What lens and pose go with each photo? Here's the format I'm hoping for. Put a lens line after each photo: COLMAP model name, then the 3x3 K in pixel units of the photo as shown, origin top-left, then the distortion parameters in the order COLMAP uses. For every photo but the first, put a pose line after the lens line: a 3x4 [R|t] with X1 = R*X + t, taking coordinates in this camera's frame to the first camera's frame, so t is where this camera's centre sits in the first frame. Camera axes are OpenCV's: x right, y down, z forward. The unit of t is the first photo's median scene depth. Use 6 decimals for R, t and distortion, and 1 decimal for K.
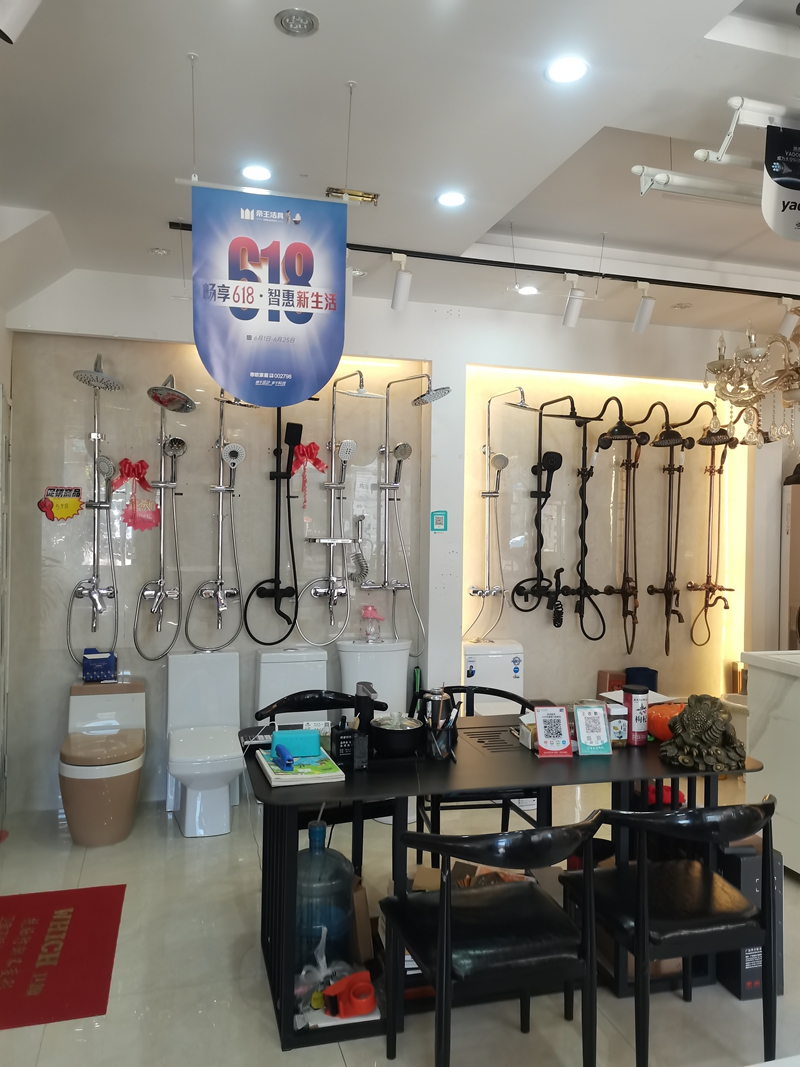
lens RADIAL K [[820.3, 0, 393.6], [0, 820.3, 535.5], [0, 0, 1]] dist [0.041020, -0.007980]
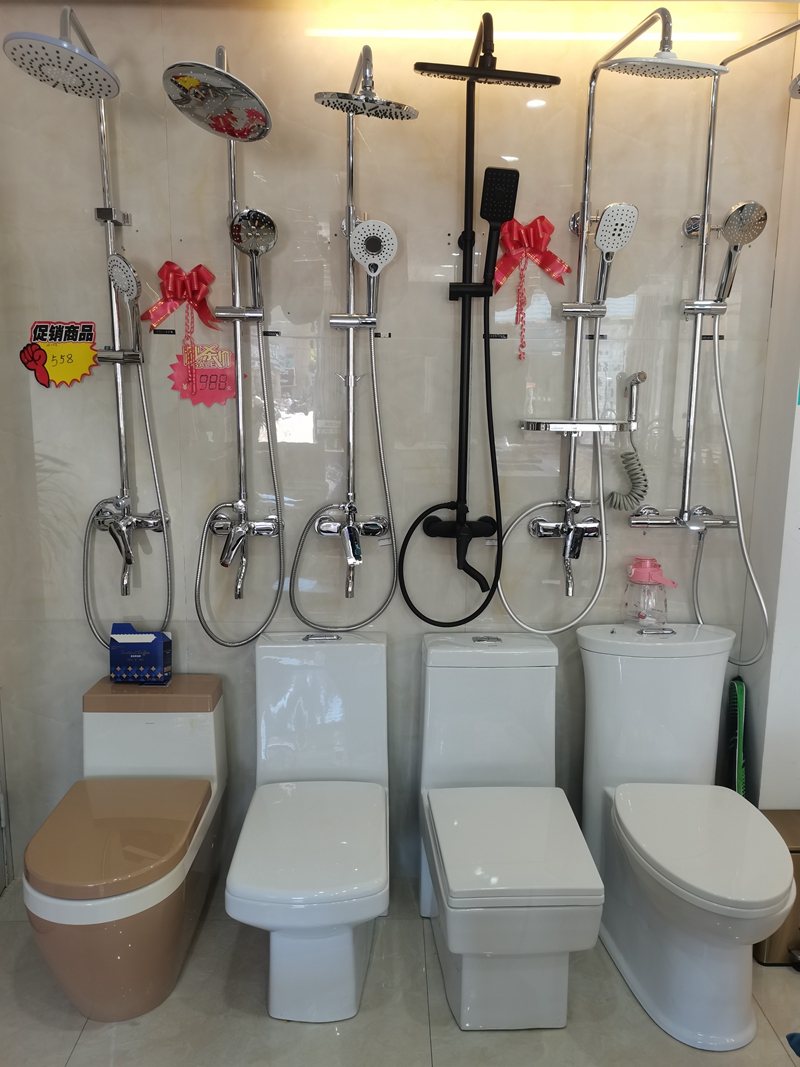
lens RADIAL K [[820.3, 0, 396.7], [0, 820.3, 537.9], [0, 0, 1]] dist [0.041020, -0.007980]
pose [[0.966037, 0.040452, -0.255219, -0.049351], [0.001074, 0.987034, 0.160509, -0.006879], [0.258403, -0.155332, 0.953467, 0.495148]]
